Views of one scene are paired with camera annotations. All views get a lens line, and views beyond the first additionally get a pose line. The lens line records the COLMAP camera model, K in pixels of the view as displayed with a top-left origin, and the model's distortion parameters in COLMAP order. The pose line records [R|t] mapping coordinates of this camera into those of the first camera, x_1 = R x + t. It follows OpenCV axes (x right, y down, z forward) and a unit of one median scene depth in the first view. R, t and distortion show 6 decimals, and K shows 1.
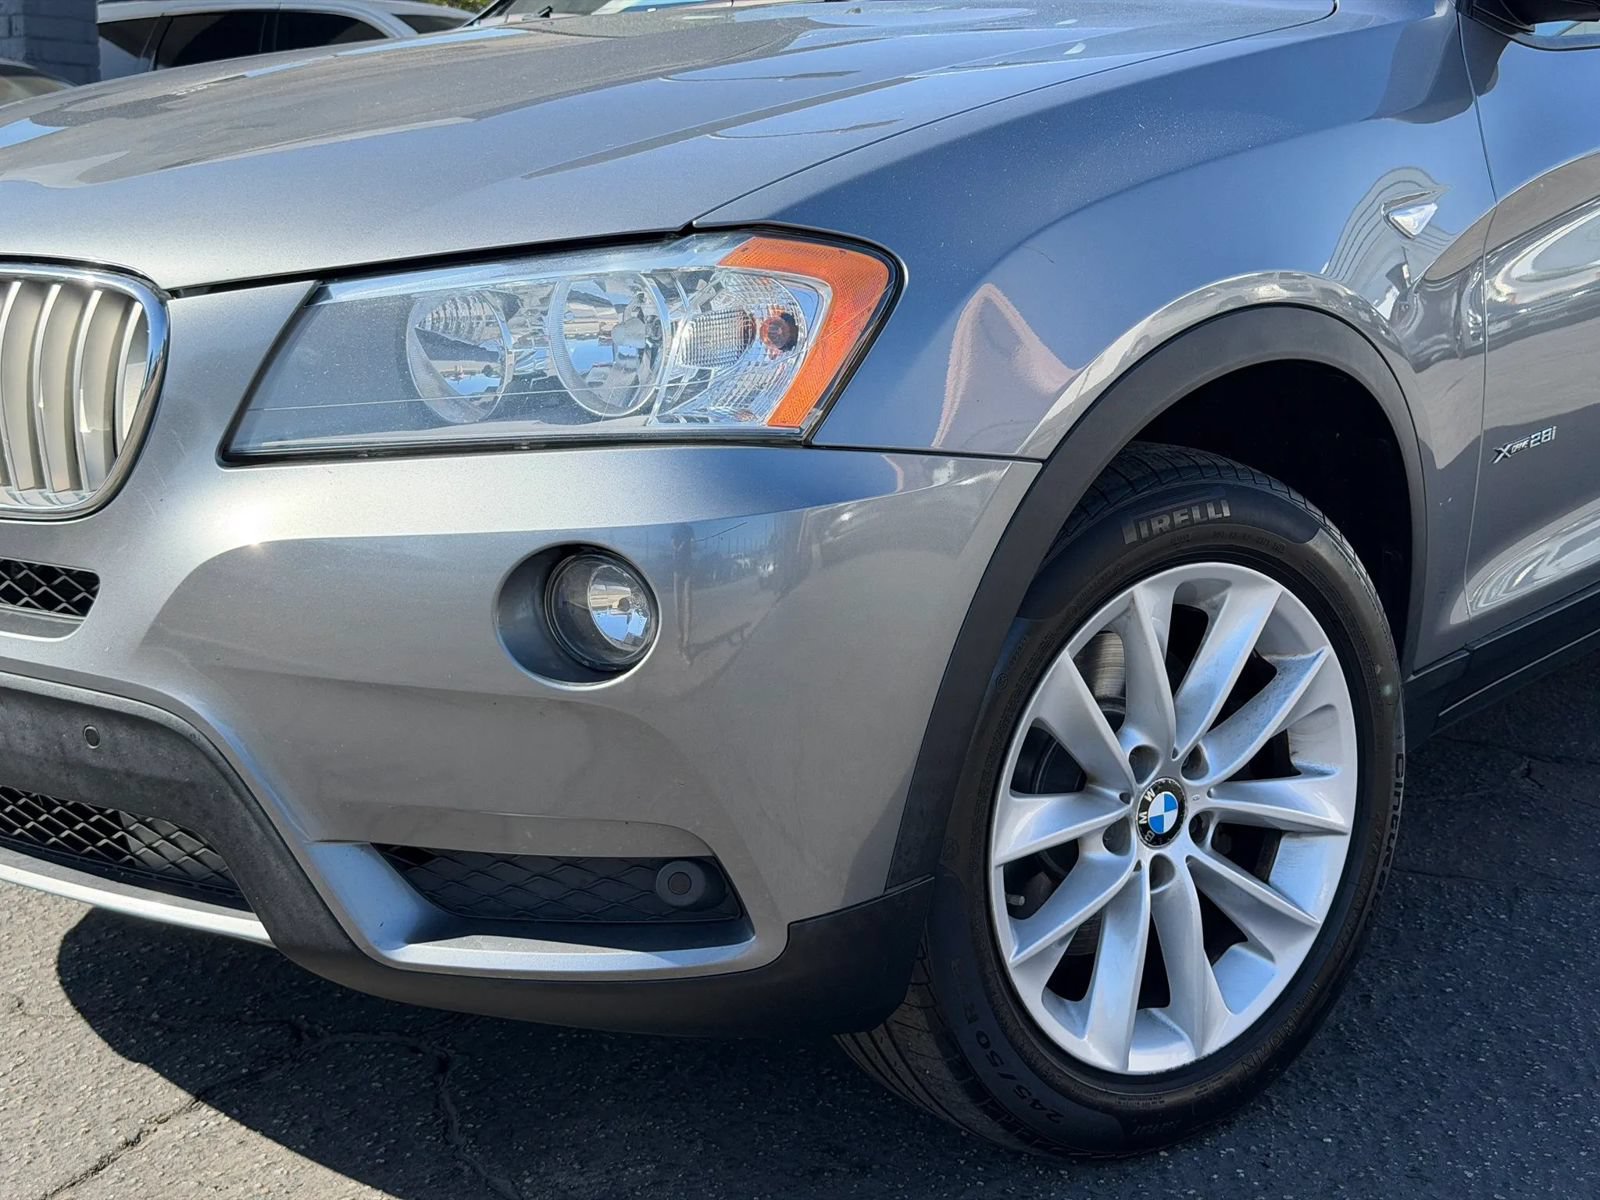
lens RADIAL K [[2232.3, 0, 816.1], [0, 2232.3, 642.2], [0, 0, 1]] dist [0.092035, 0.000000]
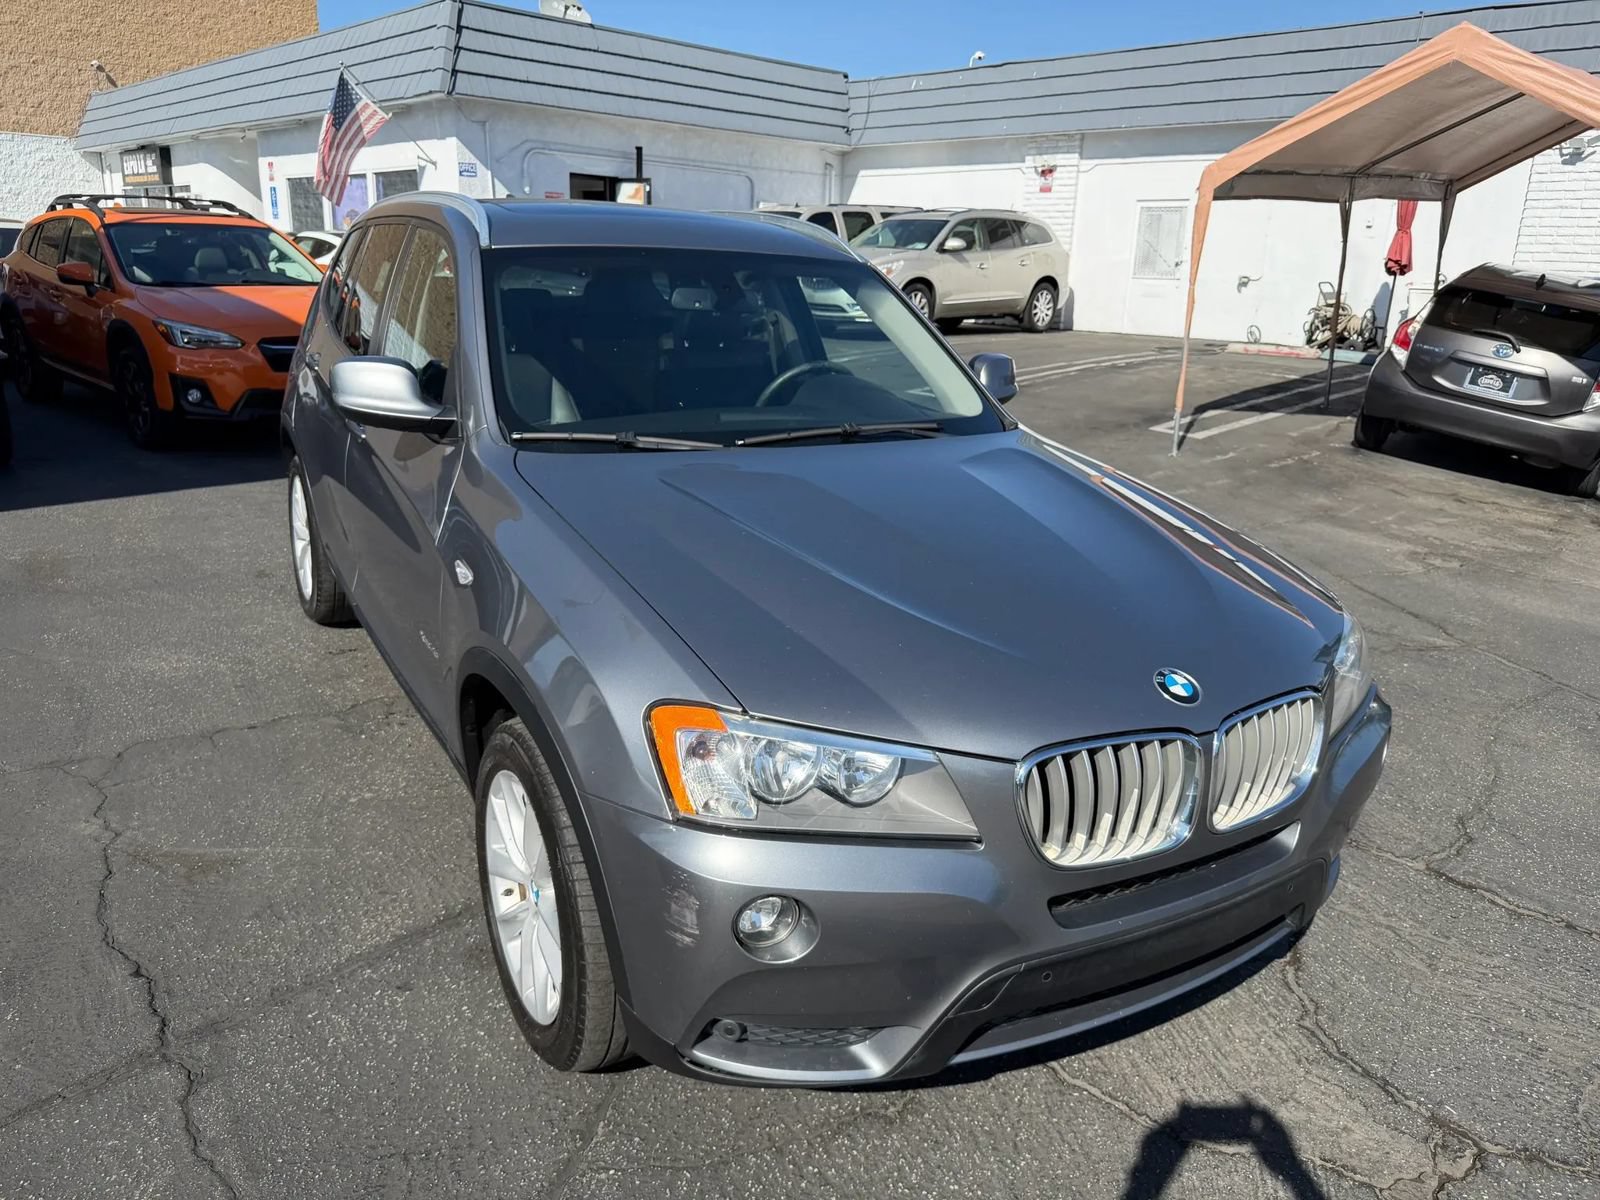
lens RADIAL K [[1138.0, 0, 788.6], [0, 1138.0, 605.7], [0, 0, 1]] dist [0.013506, -0.020692]
pose [[0.364466, -0.267993, 0.891821, -1.396362], [0.153754, 0.961868, 0.226206, -0.550837], [-0.918436, 0.054677, 0.391773, 0.953365]]
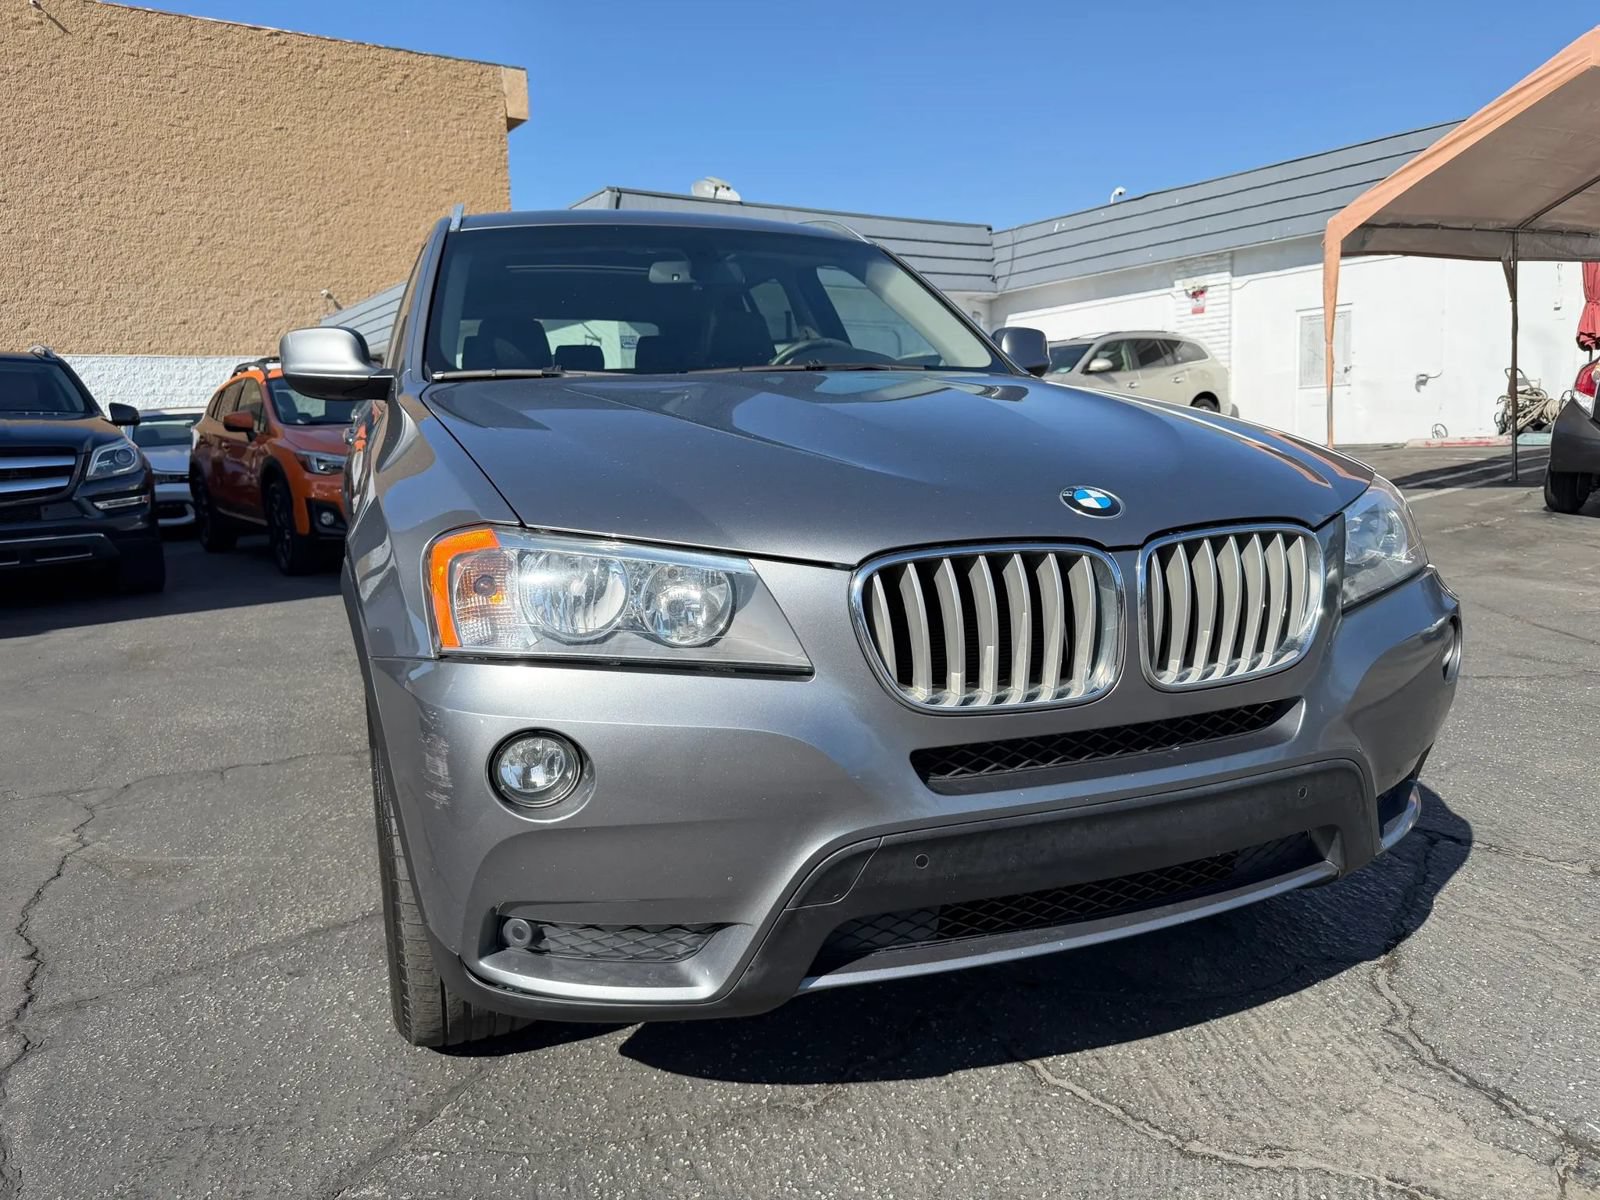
lens RADIAL K [[1138.0, 0, 795.1], [0, 1138.0, 610.8], [0, 0, 1]] dist [0.013506, -0.020692]
pose [[0.500809, -0.154914, 0.851582, -1.184105], [0.213804, 0.975506, 0.051721, -0.215094], [-0.838736, 0.156170, 0.521664, 0.810025]]
